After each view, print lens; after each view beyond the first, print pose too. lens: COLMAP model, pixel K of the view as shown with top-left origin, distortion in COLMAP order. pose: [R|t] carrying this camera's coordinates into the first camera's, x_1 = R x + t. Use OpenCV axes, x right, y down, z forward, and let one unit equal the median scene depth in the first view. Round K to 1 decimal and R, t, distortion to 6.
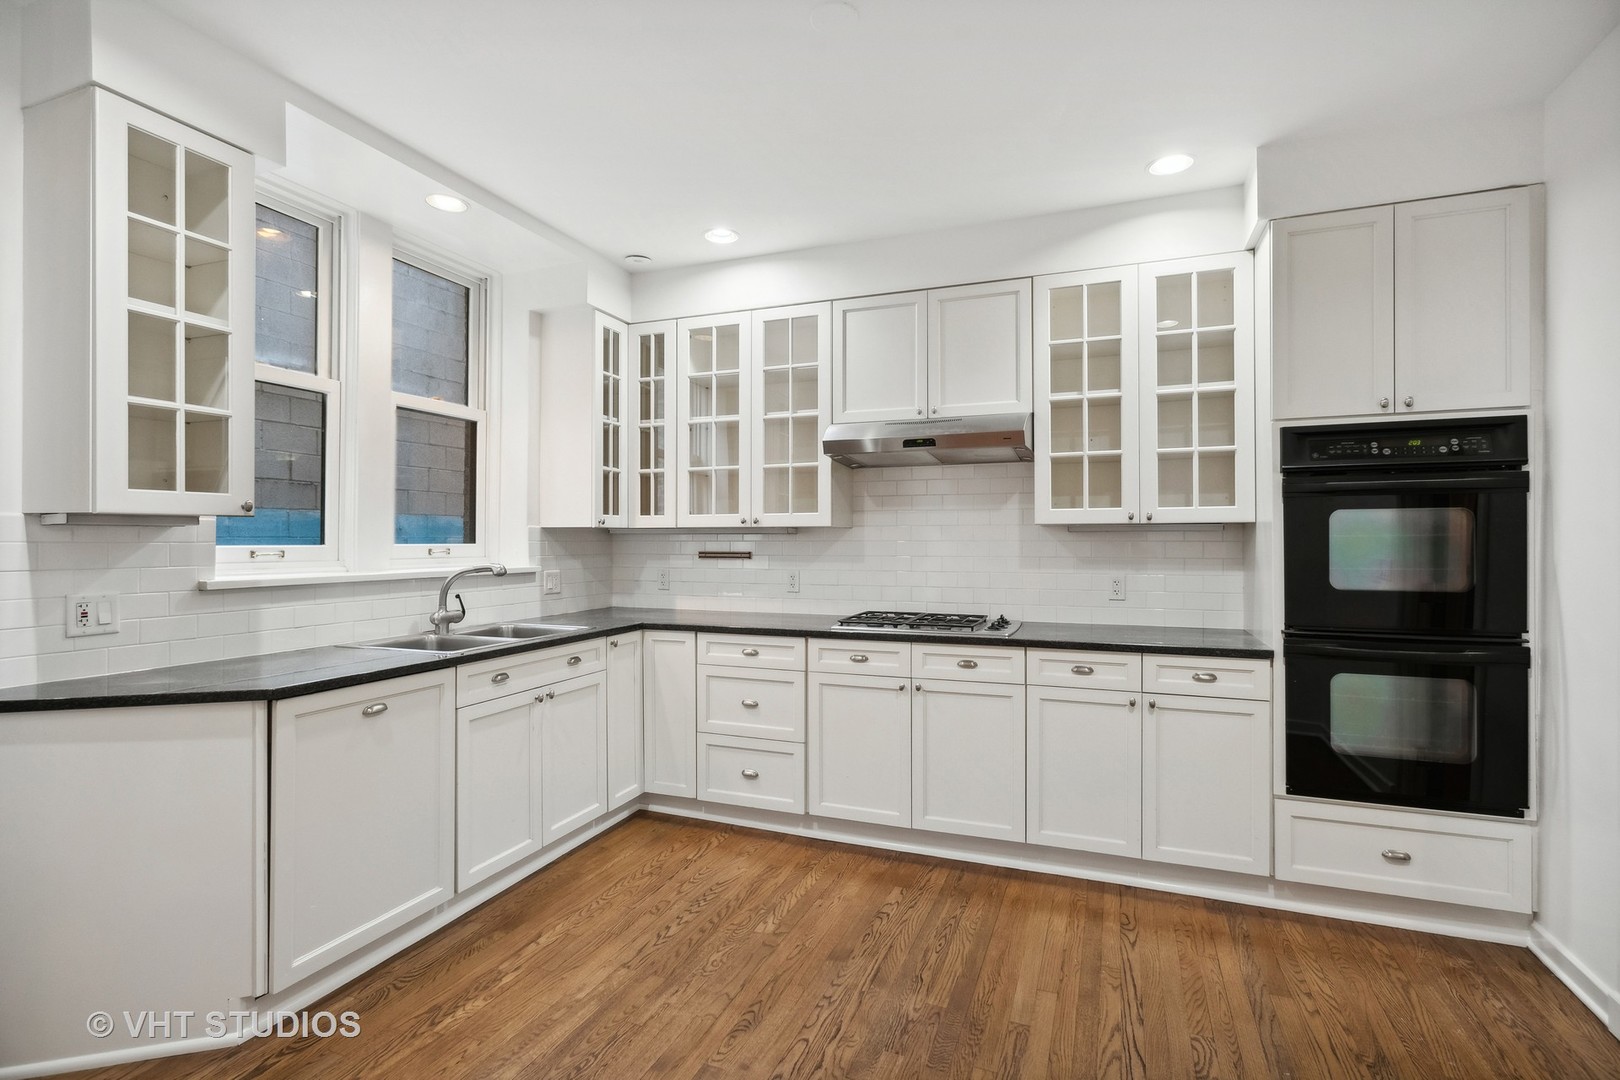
lens RADIAL K [[775.1, 0, 810.0], [0, 775.1, 540.0], [0, 0, 1]] dist [-0.002100, 0.009836]
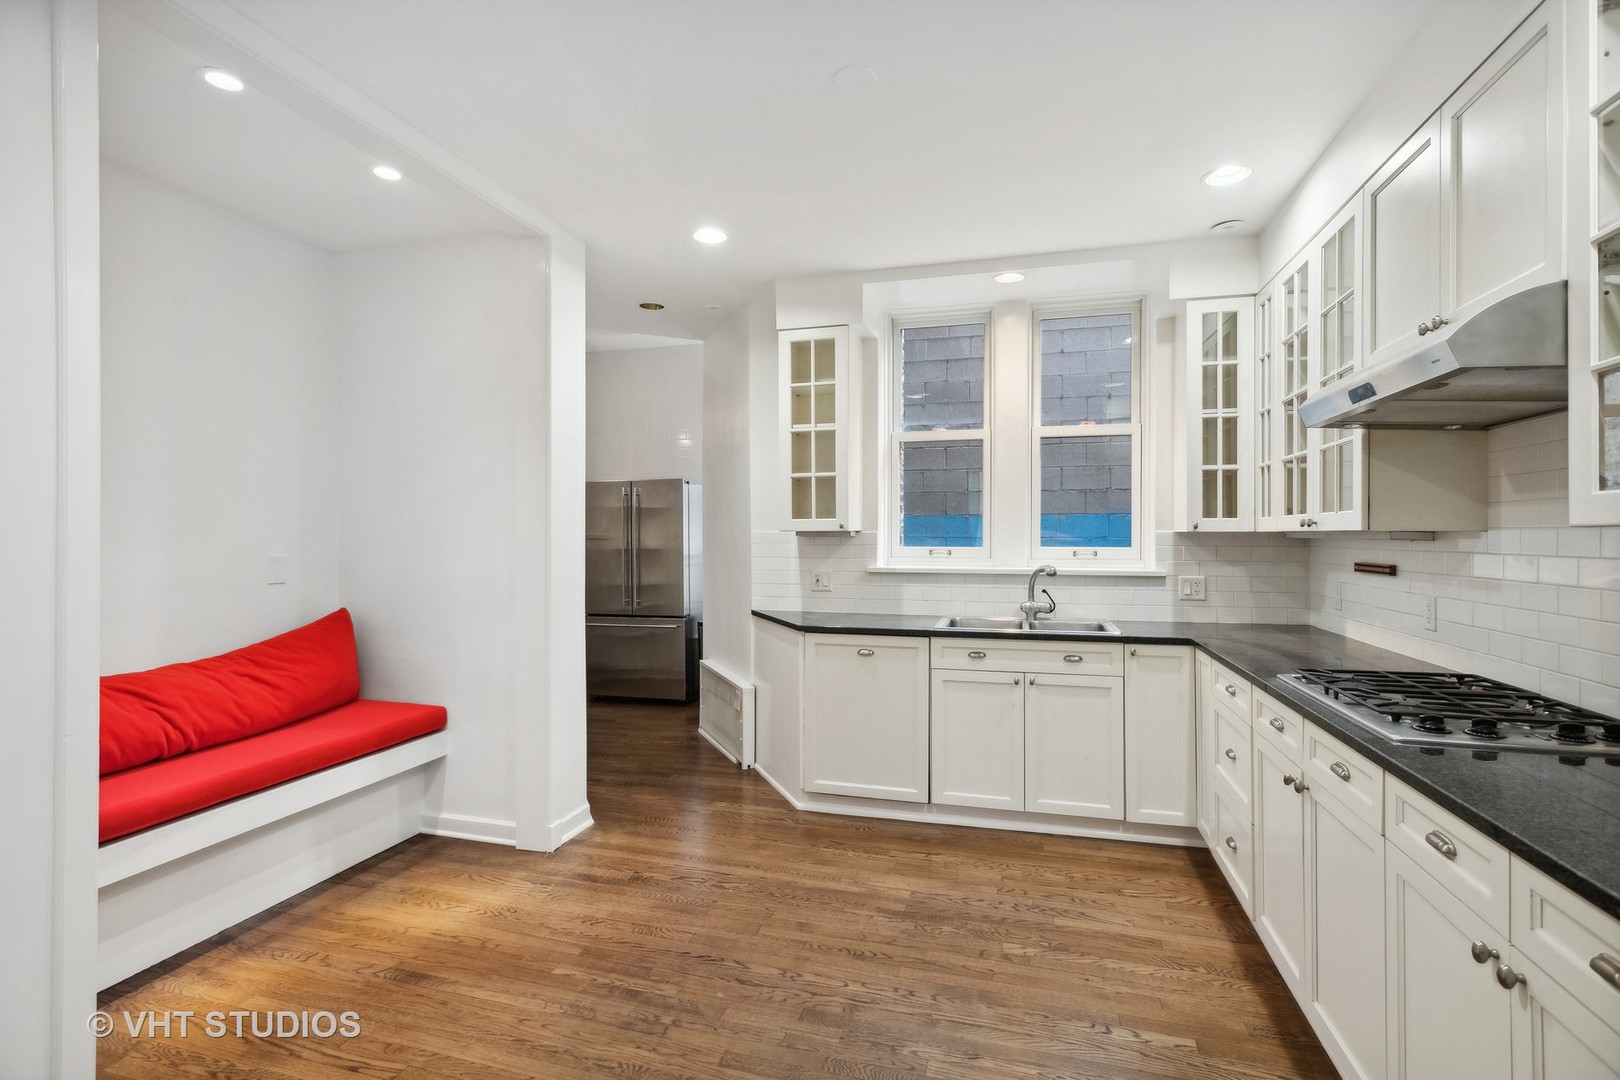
lens RADIAL K [[775.1, 0, 810.0], [0, 775.1, 540.0], [0, 0, 1]] dist [-0.002100, 0.009836]
pose [[0.089179, 0.007499, -0.995987, 0.722045], [0.000455, 0.999971, 0.007570, -0.016408], [0.996015, -0.001128, 0.089173, 0.538058]]
